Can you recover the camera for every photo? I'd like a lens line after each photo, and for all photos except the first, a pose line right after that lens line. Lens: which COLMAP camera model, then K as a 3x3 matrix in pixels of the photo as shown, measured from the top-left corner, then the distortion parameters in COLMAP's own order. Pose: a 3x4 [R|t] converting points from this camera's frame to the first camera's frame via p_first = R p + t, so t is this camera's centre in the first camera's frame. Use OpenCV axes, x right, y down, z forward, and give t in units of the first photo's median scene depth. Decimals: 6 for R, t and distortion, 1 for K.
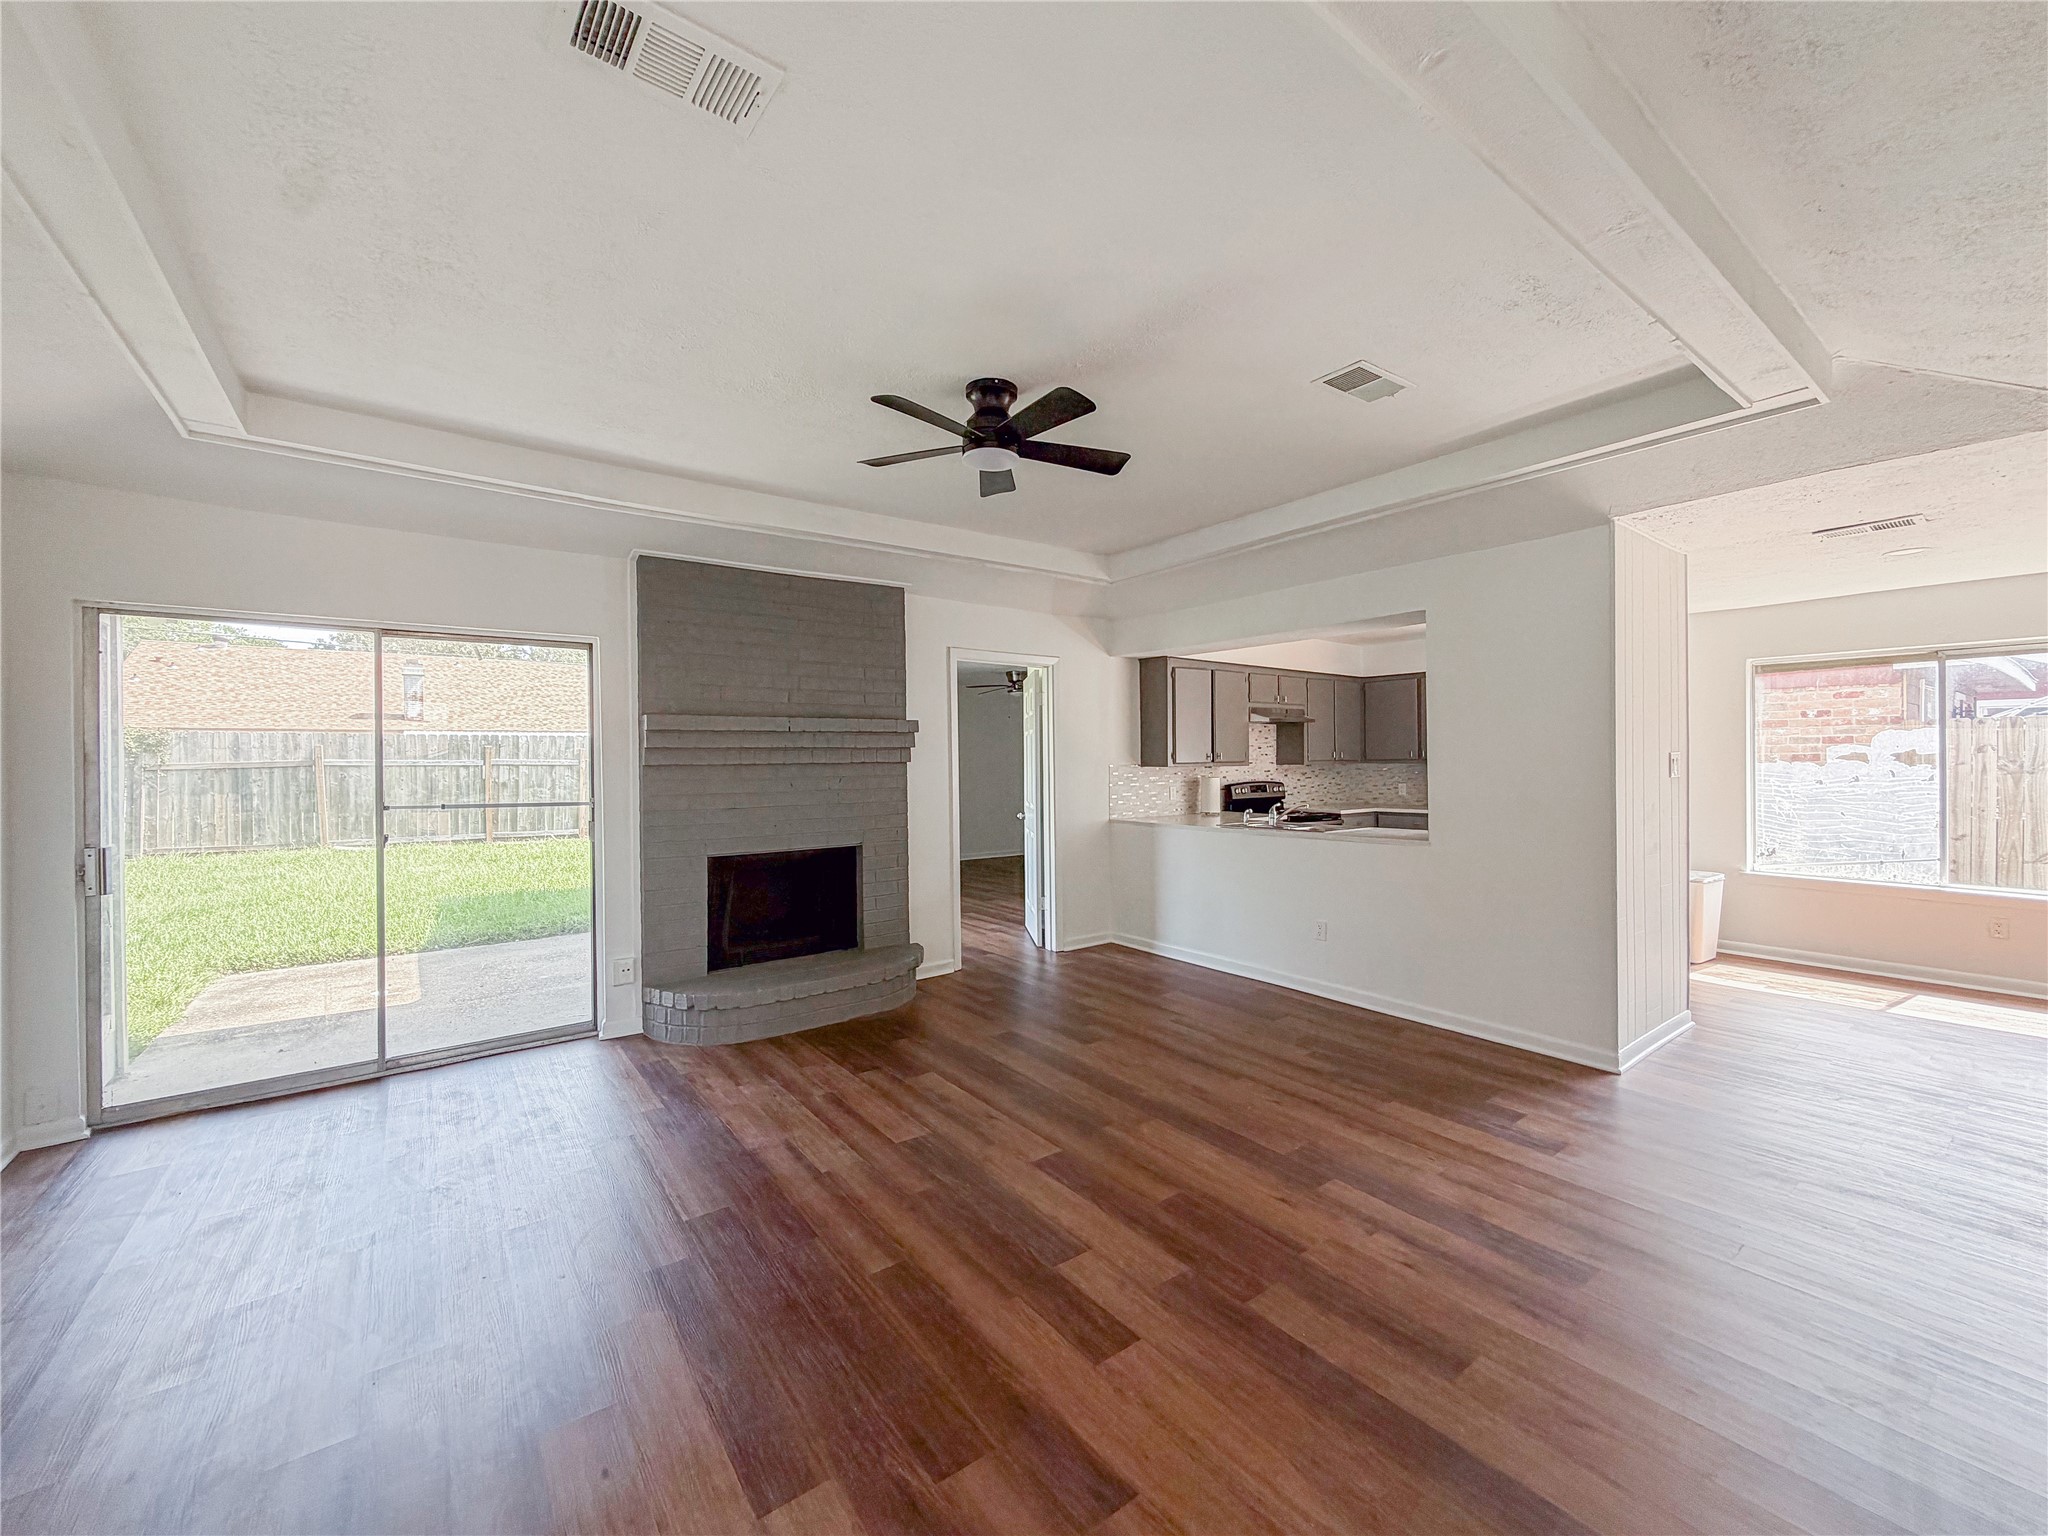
lens RADIAL K [[819.6, 0, 1019.4], [0, 819.6, 758.4], [0, 0, 1]] dist [0.001622, -0.000488]
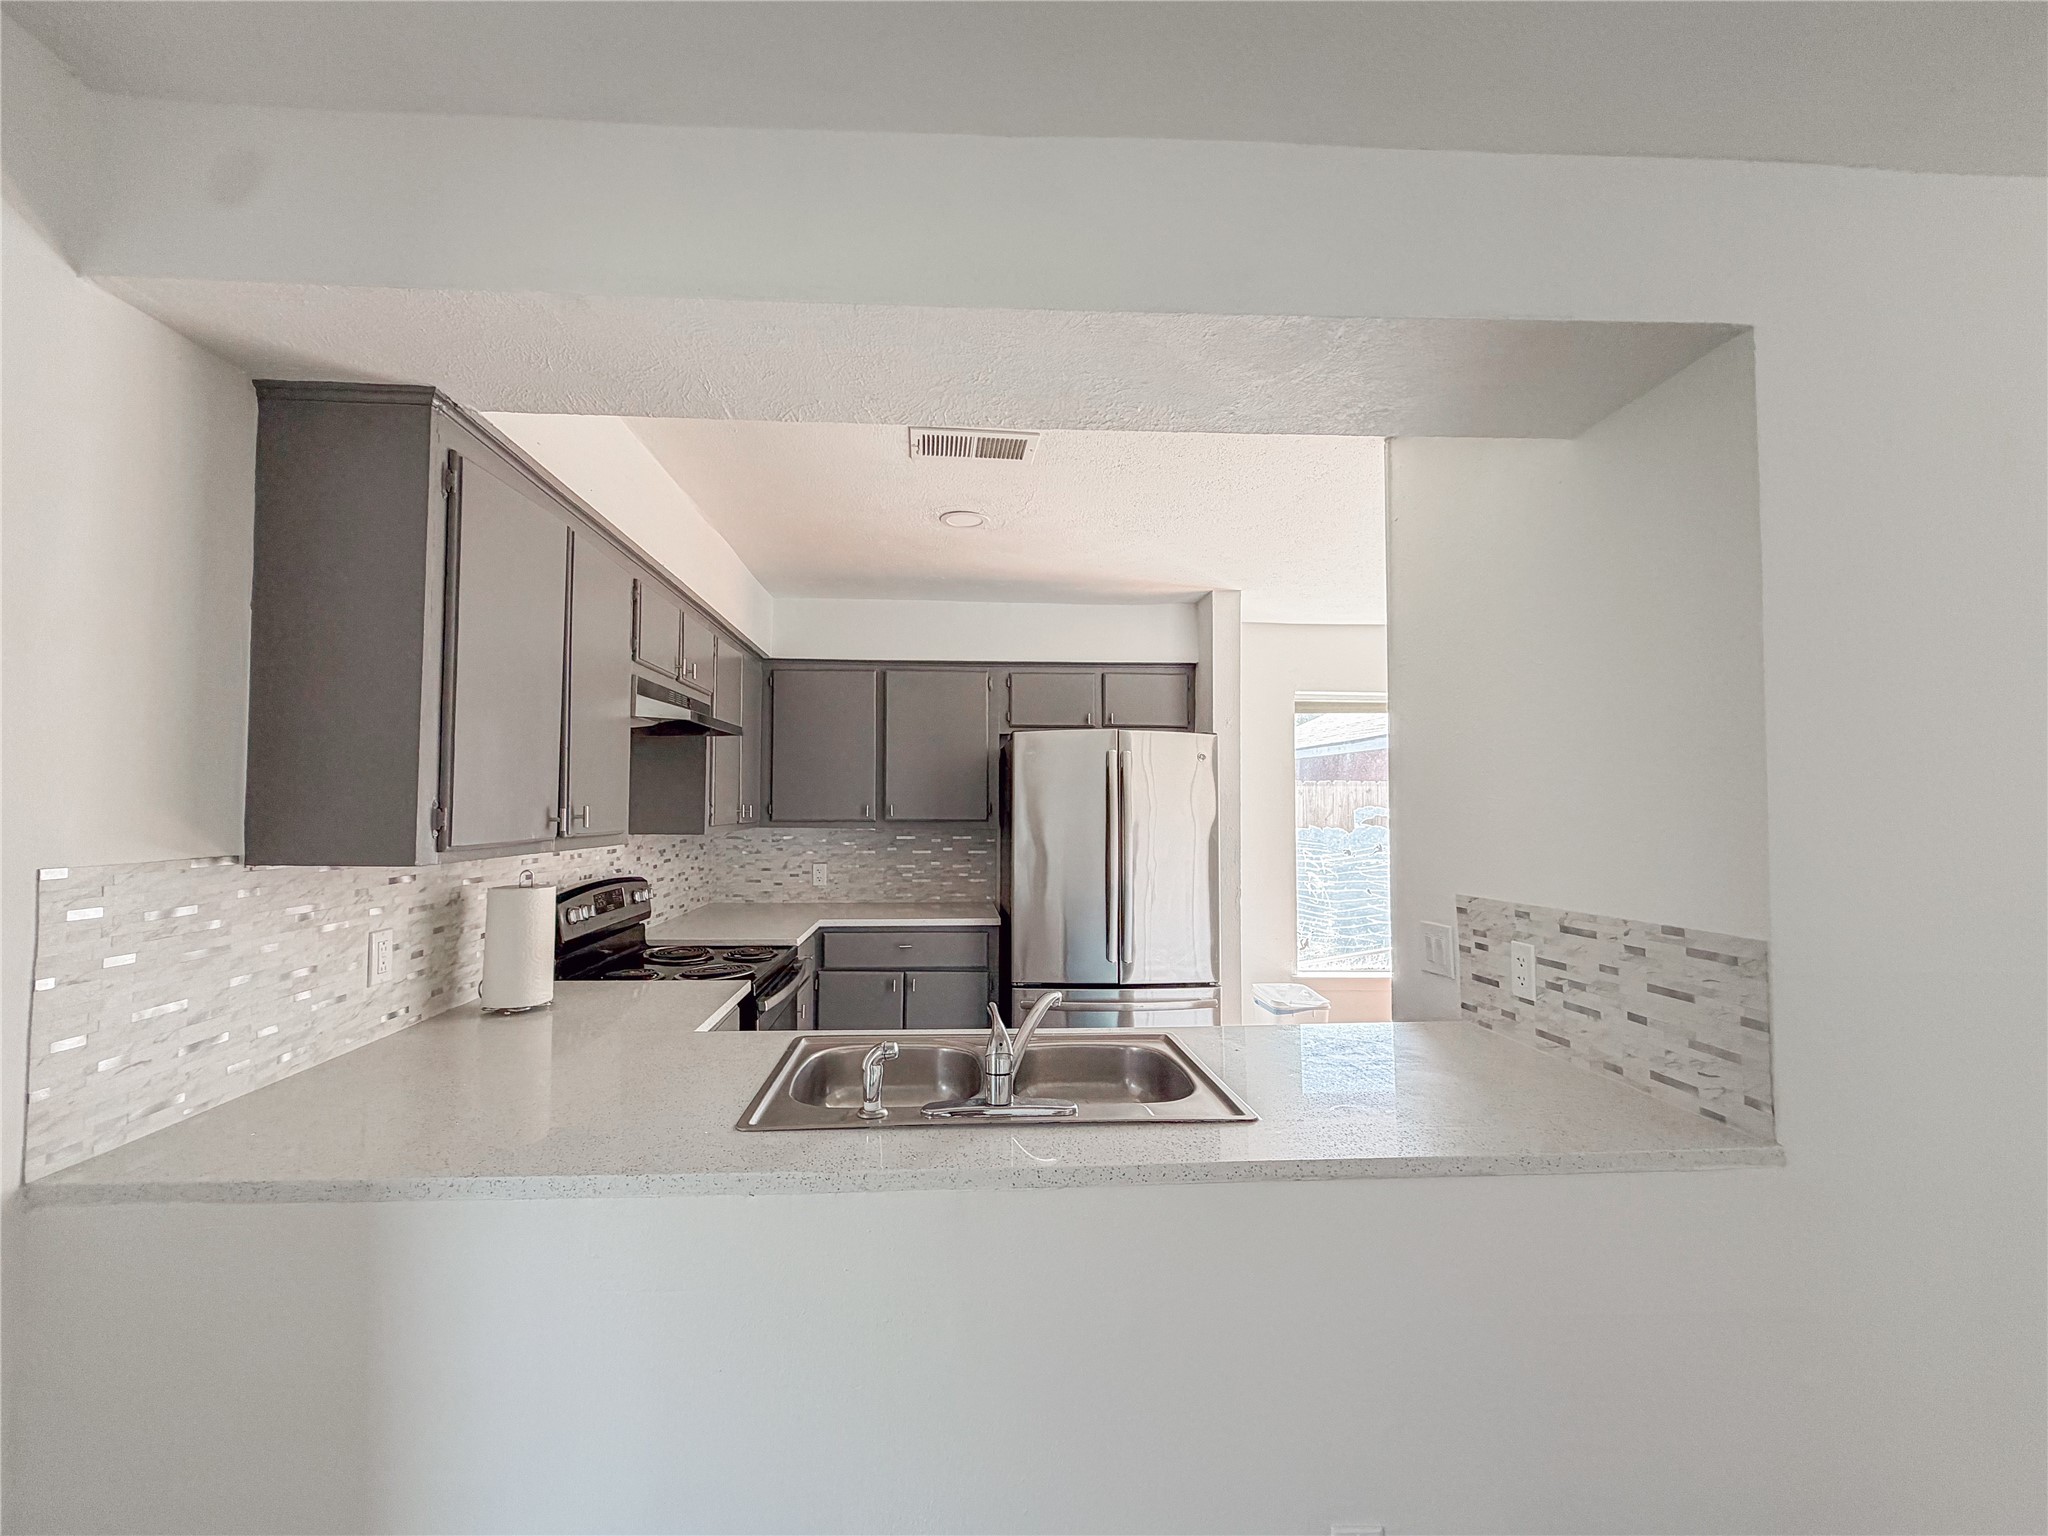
lens RADIAL K [[839.7, 0, 1024.0], [0, 839.7, 768.0], [0, 0, 1]] dist [0.000731, -0.000035]
pose [[0.525403, 0.053777, 0.849152, 0.065289], [-0.014954, 0.998430, -0.053978, -0.006409], [-0.850722, 0.015662, 0.525382, 0.673024]]
